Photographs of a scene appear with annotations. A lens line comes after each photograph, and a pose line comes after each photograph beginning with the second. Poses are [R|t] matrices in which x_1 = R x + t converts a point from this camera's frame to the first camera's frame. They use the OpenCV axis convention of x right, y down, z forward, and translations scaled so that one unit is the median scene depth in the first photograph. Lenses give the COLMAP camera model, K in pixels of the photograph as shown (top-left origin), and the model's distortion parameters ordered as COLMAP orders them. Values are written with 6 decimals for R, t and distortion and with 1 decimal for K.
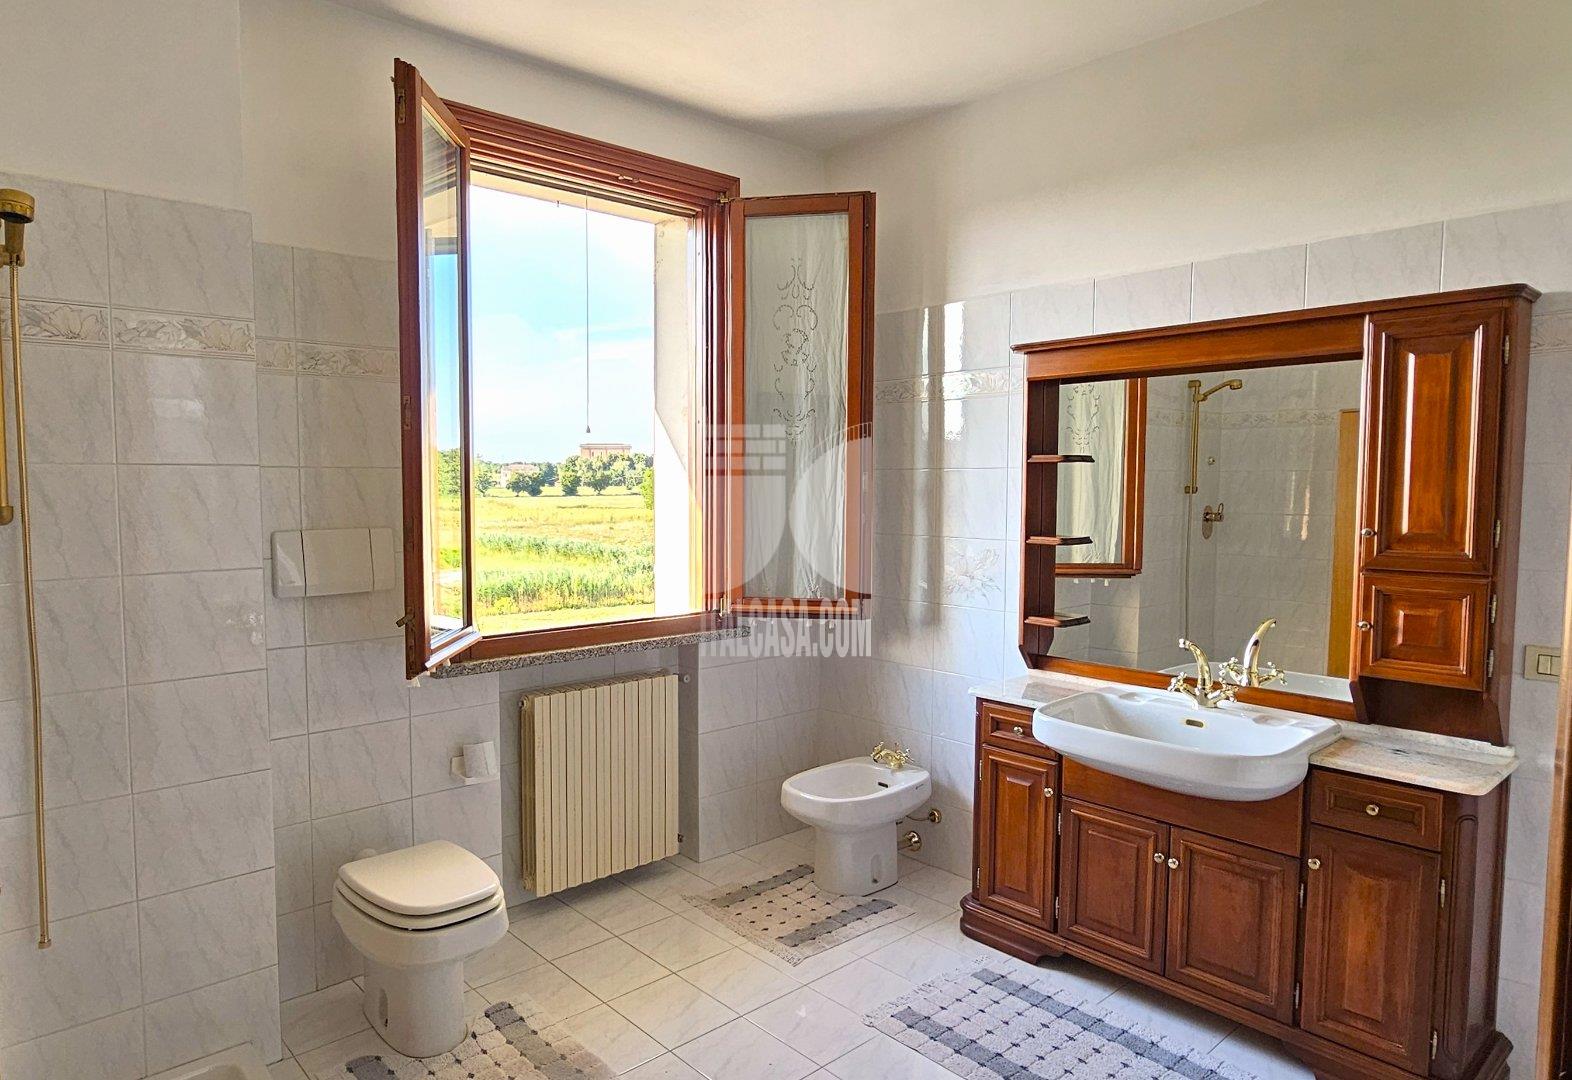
lens RADIAL K [[967.6, 0, 785.0], [0, 967.6, 546.2], [0, 0, 1]] dist [-0.001107, -0.000846]
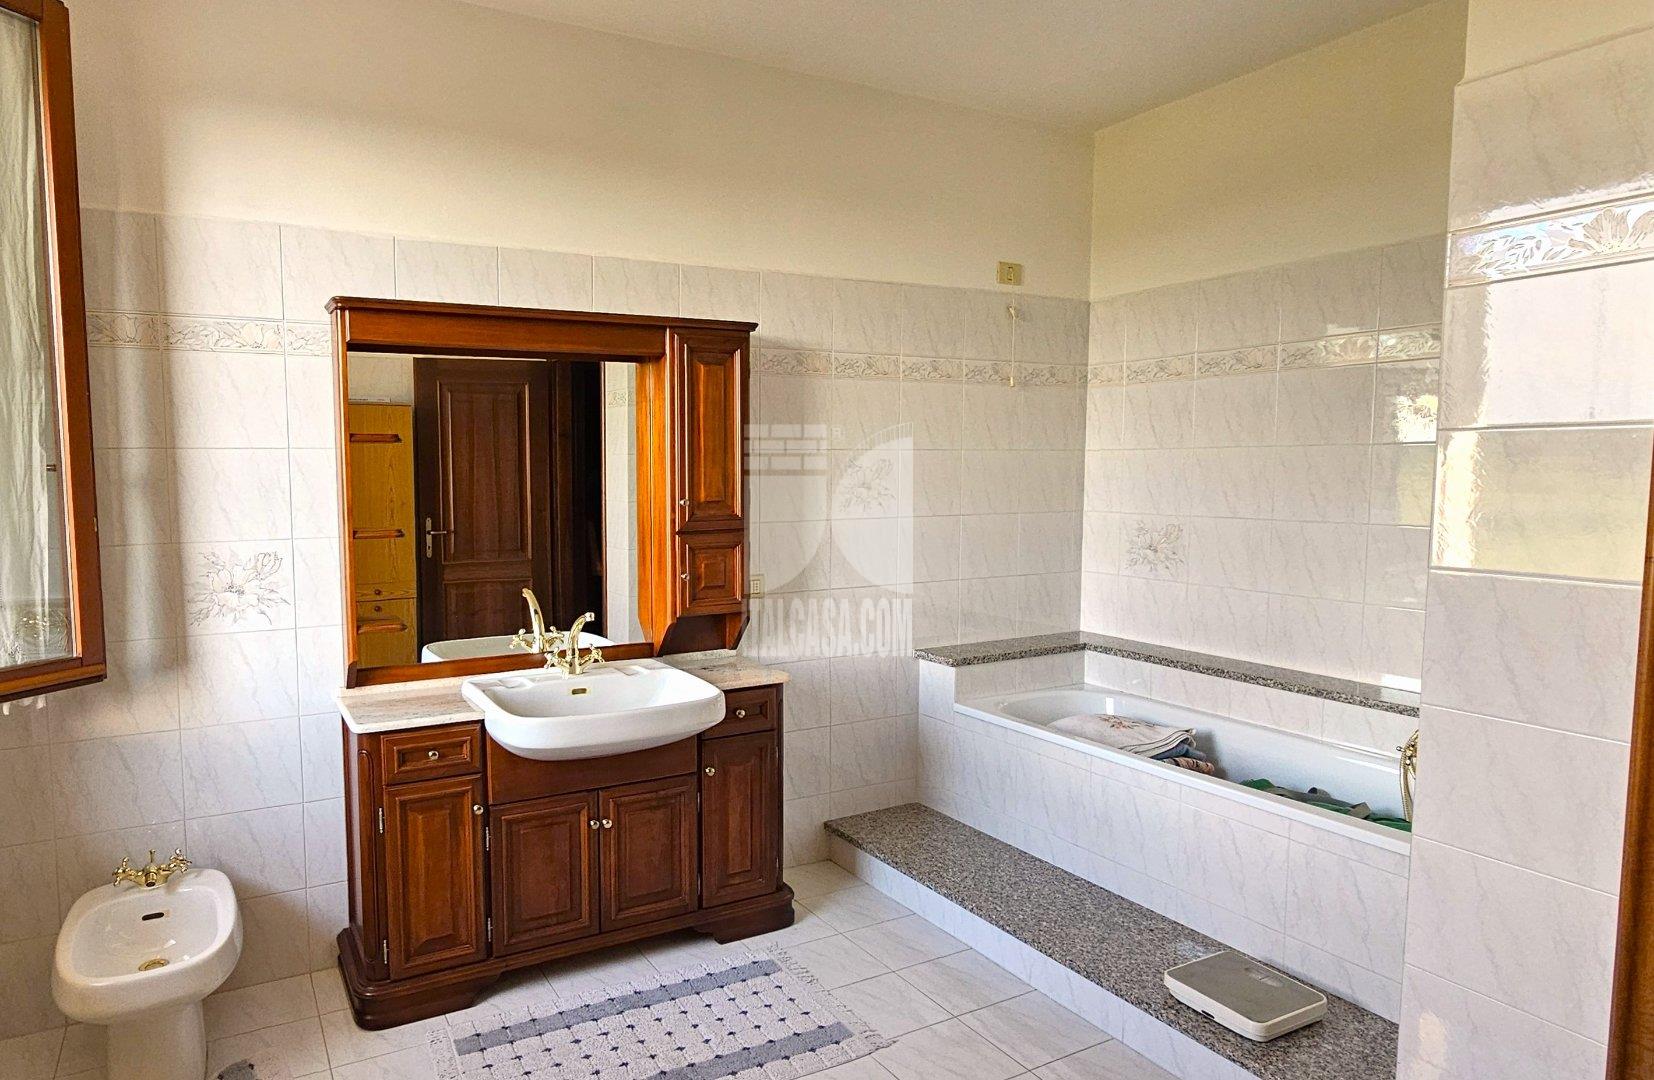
lens RADIAL K [[948.4, 0, 647.3], [0, 948.4, 539.2], [0, 0, 1]] dist [0.000257, 0.000080]
pose [[0.298432, -0.077564, 0.951274, -0.556690], [0.070627, 0.995754, 0.059034, -0.040743], [-0.951814, 0.049568, 0.302643, 0.637080]]
